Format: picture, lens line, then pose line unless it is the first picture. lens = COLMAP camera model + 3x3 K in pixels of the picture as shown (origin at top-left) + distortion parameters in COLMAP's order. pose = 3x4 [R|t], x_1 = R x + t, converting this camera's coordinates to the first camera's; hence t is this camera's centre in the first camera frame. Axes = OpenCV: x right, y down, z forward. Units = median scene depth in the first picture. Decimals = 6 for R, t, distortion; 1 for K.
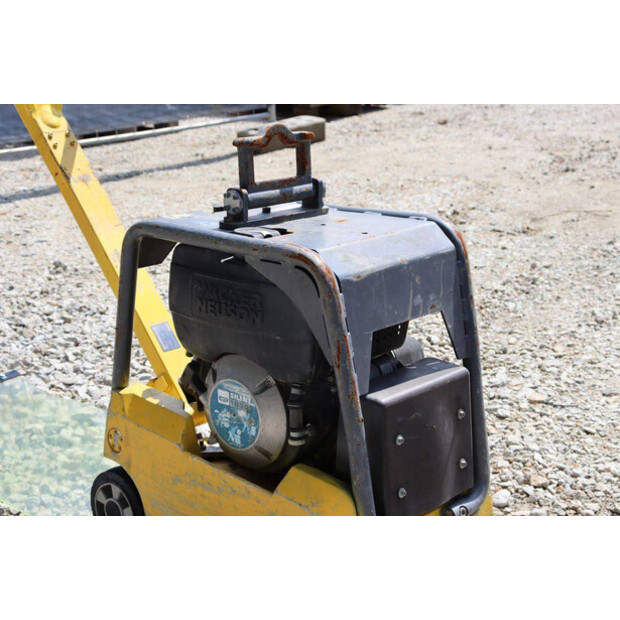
lens RADIAL K [[1356.9, 0, 313.7], [0, 1356.9, 320.1], [0, 0, 1]] dist [0.359218, 0.000000]
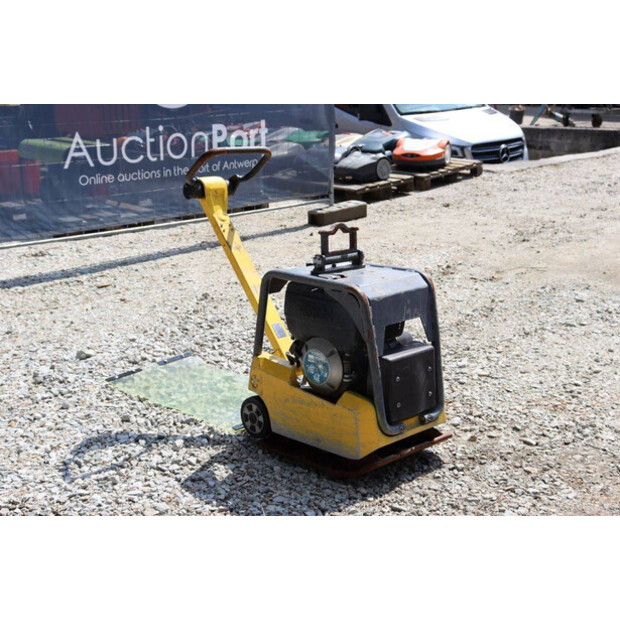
lens RADIAL K [[1113.4, 0, 312.7], [0, 1113.4, 303.1], [0, 0, 1]] dist [0.096727, 0.000000]
pose [[0.999048, 0.017305, -0.040043, 0.000264], [-0.018955, 0.998970, -0.041219, 0.031579], [0.039289, 0.041939, 0.998347, -0.471471]]
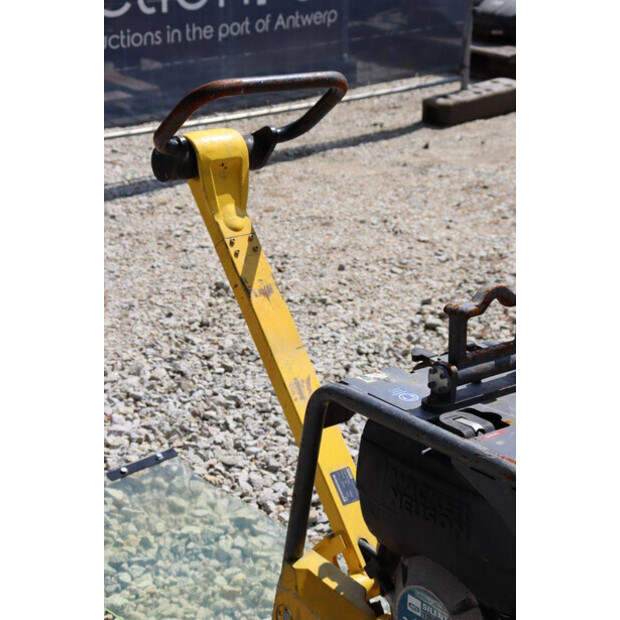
lens RADIAL K [[1503.1, 0, 298.3], [0, 1503.1, 315.0], [0, 0, 1]] dist [0.476189, 0.000000]
pose [[0.991073, 0.068947, -0.114108, -0.030358], [-0.060703, 0.995393, 0.074218, -0.140376], [0.118700, -0.066629, 0.990692, 0.038296]]
